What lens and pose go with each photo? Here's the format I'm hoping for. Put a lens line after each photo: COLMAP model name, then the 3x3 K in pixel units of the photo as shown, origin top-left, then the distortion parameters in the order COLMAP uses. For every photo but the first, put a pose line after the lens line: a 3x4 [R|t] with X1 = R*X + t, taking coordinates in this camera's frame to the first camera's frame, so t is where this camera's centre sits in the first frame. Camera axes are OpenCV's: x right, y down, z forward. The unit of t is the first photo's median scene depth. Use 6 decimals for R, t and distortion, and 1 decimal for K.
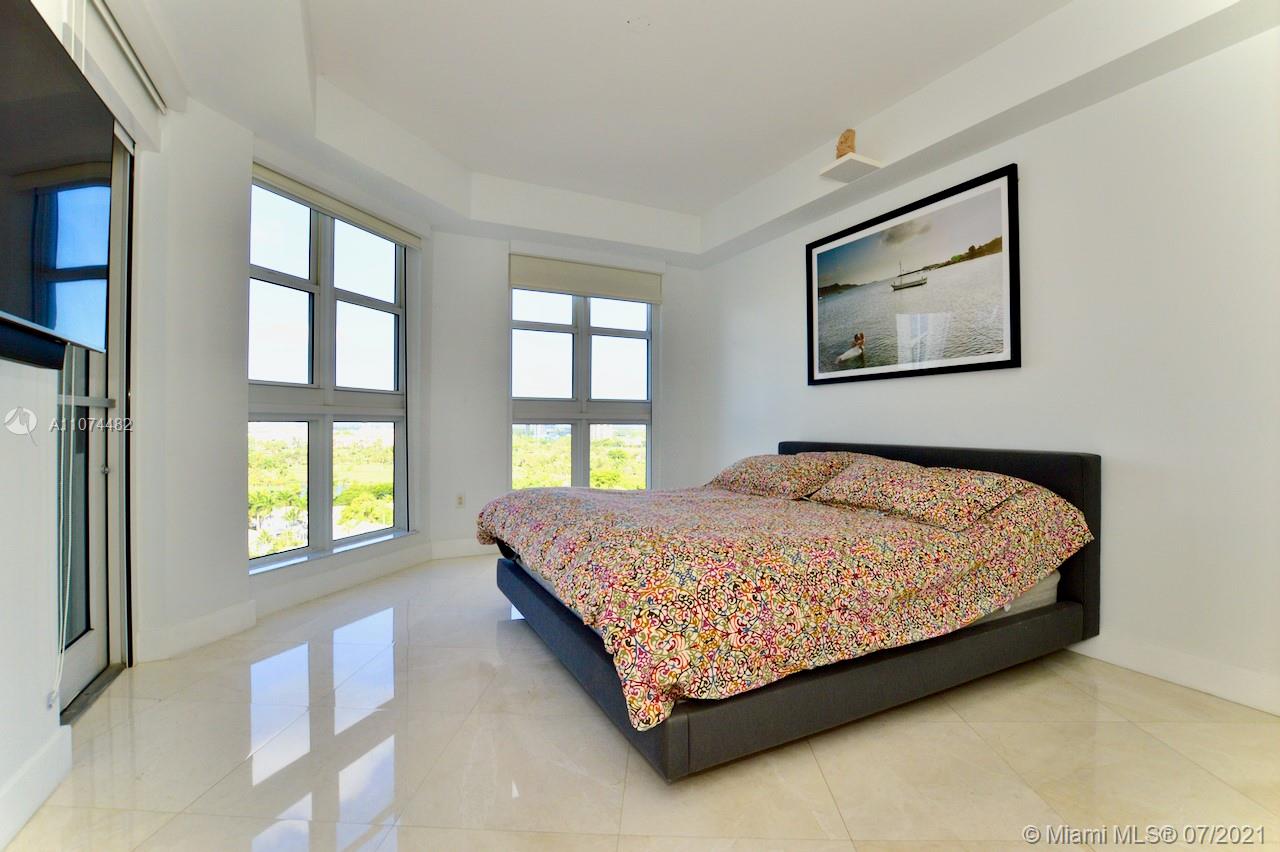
lens RADIAL K [[571.6, 0, 642.1], [0, 571.6, 421.7], [0, 0, 1]] dist [-0.031982, 0.000320]
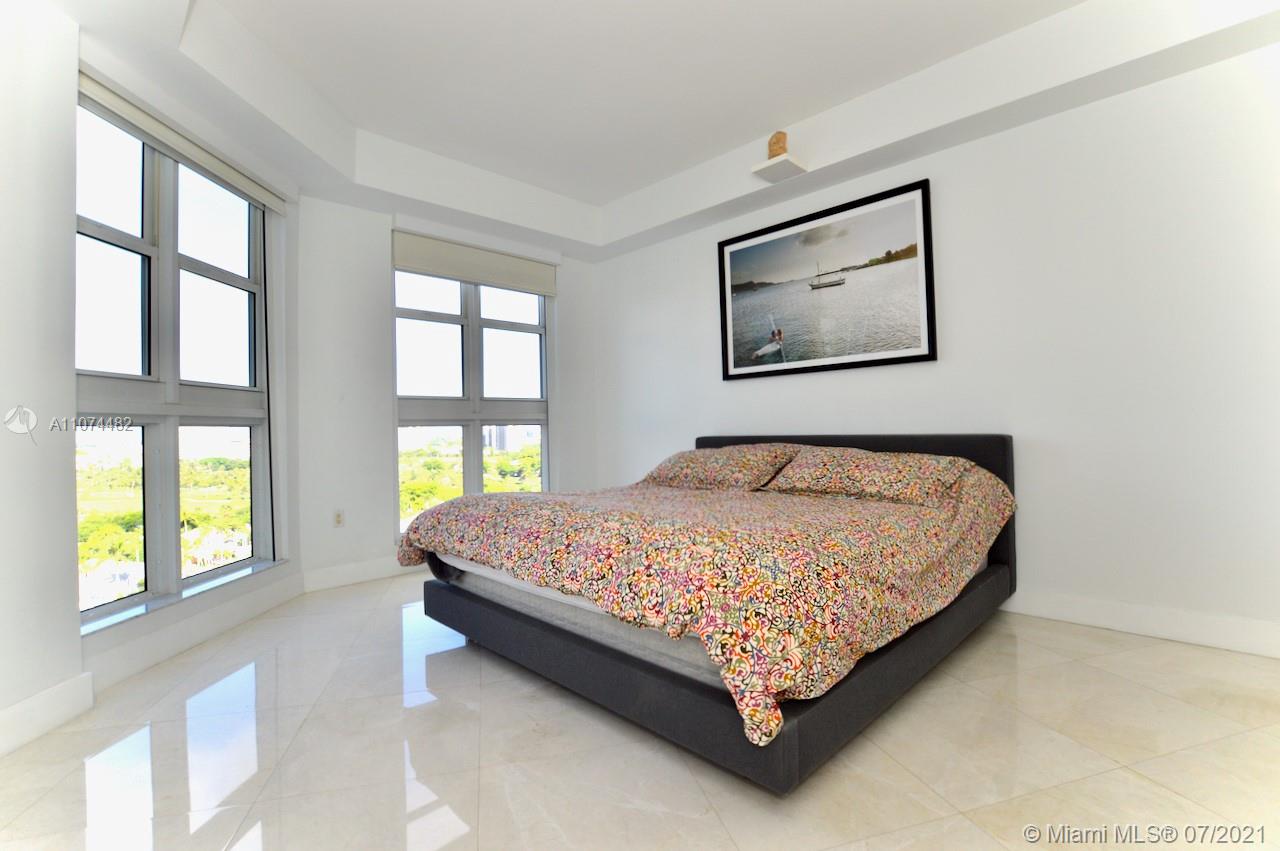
lens RADIAL K [[576.6, 0, 645.3], [0, 576.6, 419.1], [0, 0, 1]] dist [-0.032052, 0.001095]
pose [[0.950608, -0.018793, 0.309824, -0.191889], [0.023211, 0.999675, -0.010580, 0.015195], [-0.309525, 0.017249, 0.950735, 0.082422]]
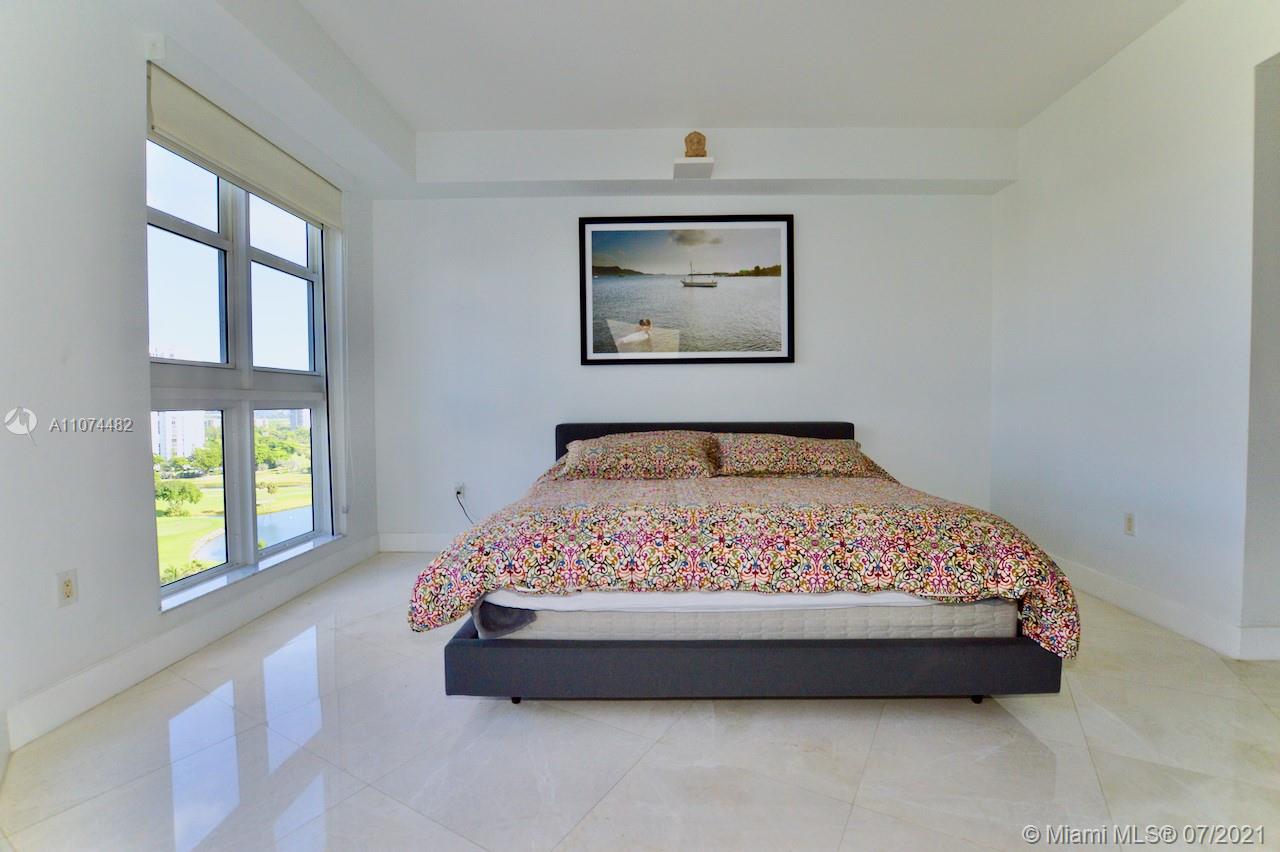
lens RADIAL K [[576.6, 0, 645.3], [0, 576.6, 419.6], [0, 0, 1]] dist [-0.032052, 0.001095]
pose [[0.465351, -0.029906, 0.884621, -0.630501], [0.004313, 0.999494, 0.031521, -0.001763], [-0.885116, -0.010853, 0.465245, 0.540083]]
